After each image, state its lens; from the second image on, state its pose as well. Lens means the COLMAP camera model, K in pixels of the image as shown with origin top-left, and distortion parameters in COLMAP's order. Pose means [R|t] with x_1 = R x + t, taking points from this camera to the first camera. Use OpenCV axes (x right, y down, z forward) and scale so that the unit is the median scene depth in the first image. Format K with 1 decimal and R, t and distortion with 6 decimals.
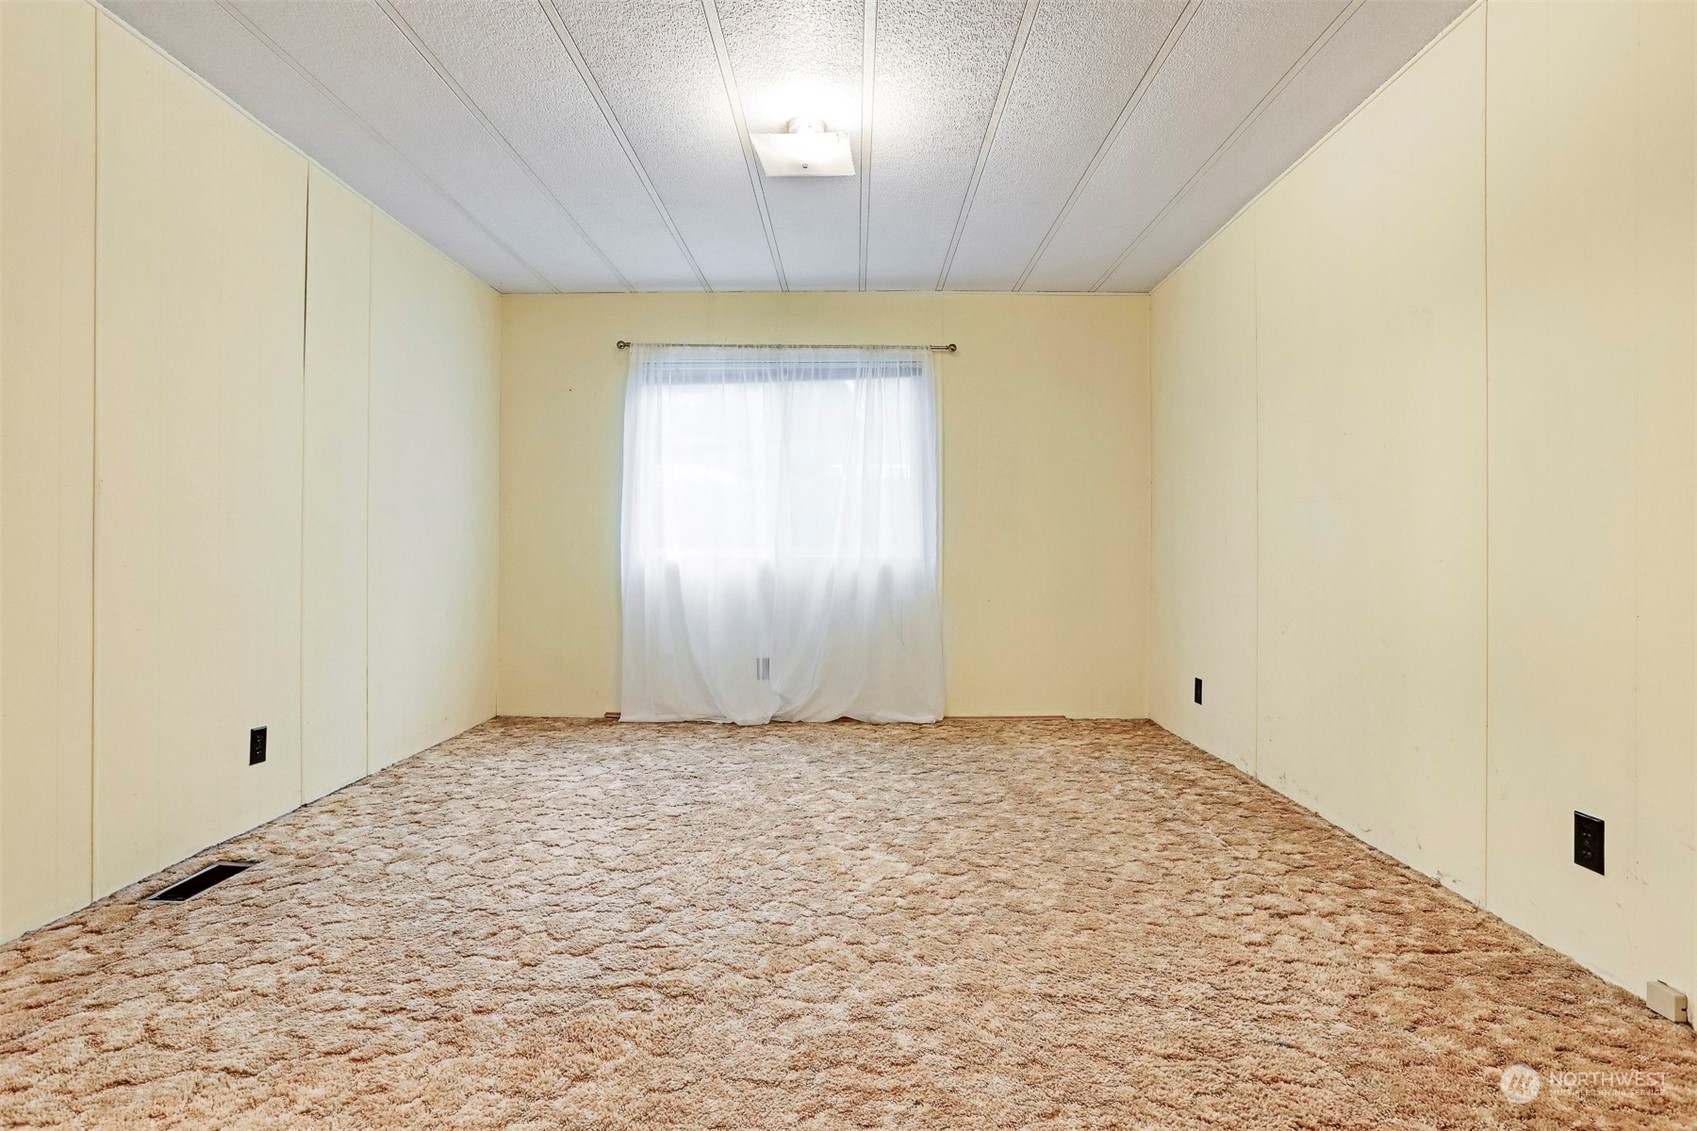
lens RADIAL K [[832.7, 0, 841.7], [0, 832.7, 541.5], [0, 0, 1]] dist [-0.055359, 0.028368]
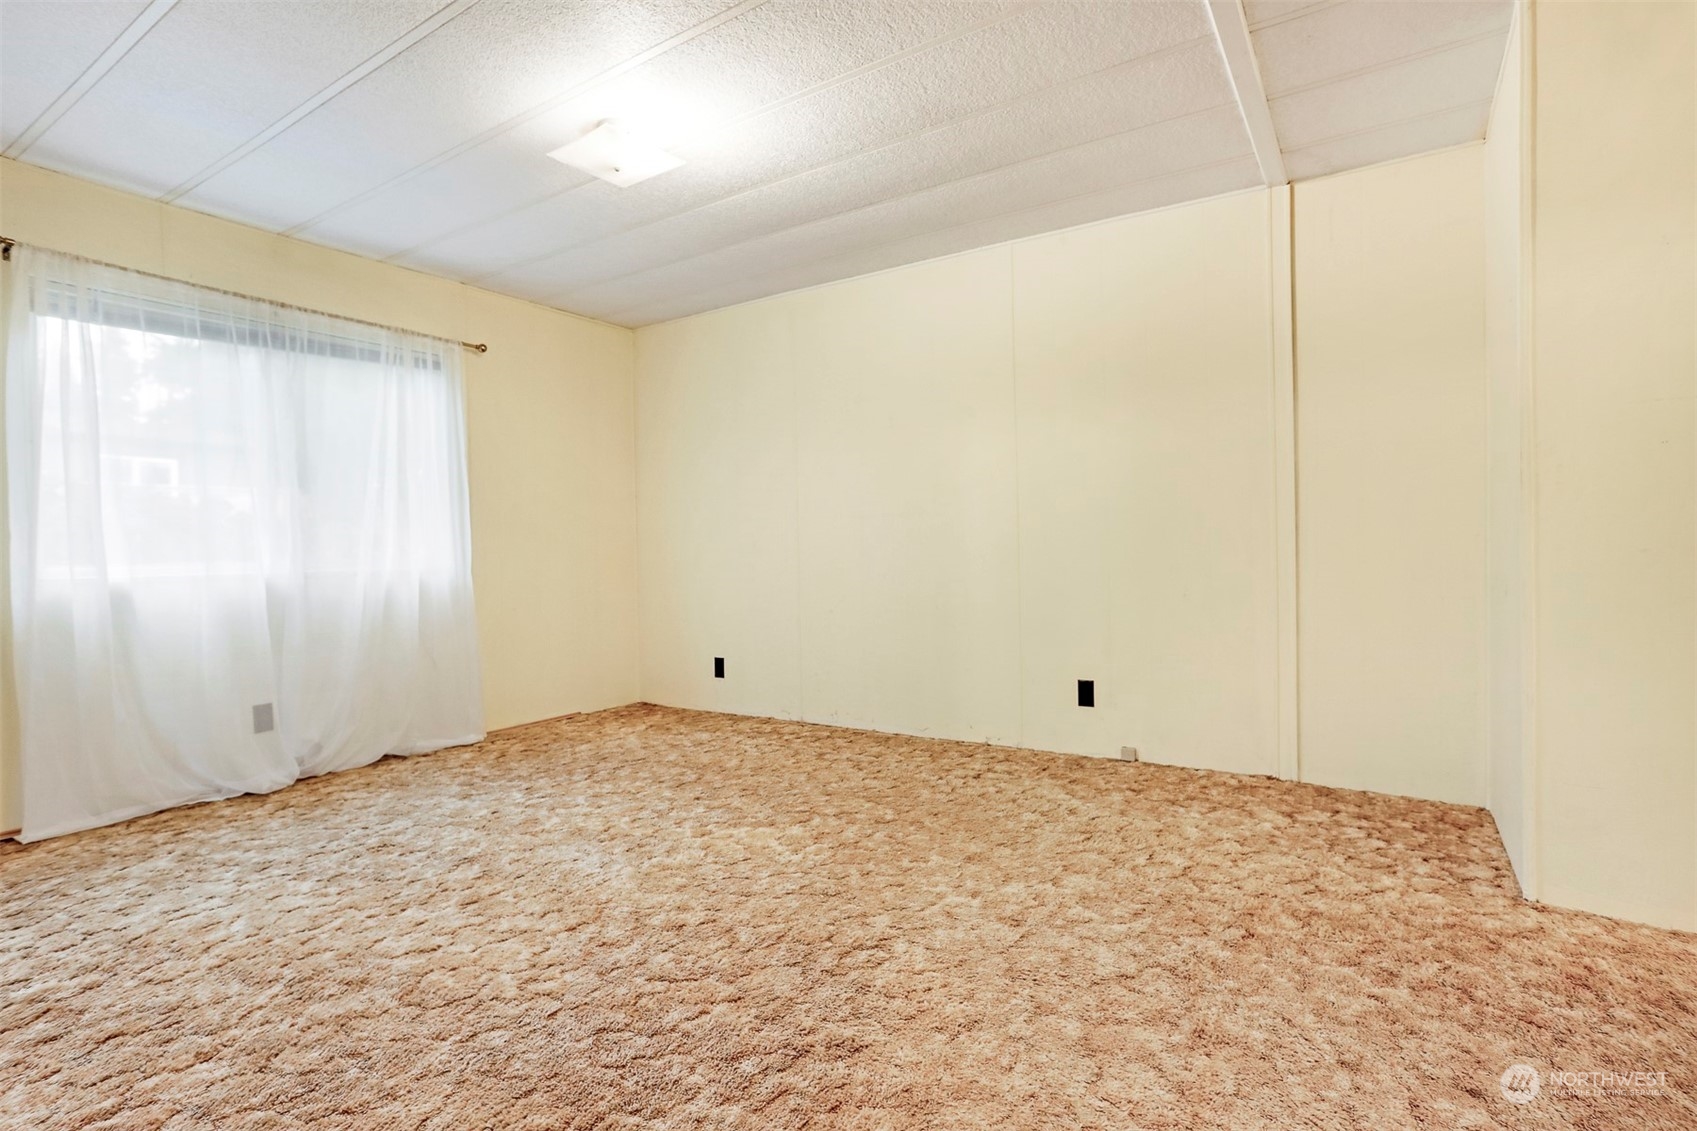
lens RADIAL K [[848.4, 0, 771.8], [0, 848.4, 552.5], [0, 0, 1]] dist [-0.055173, 0.048998]
pose [[0.569569, -0.013879, 0.821826, -0.762668], [0.011098, 0.999896, 0.009194, -0.004500], [-0.821869, 0.003884, 0.569664, 0.275258]]
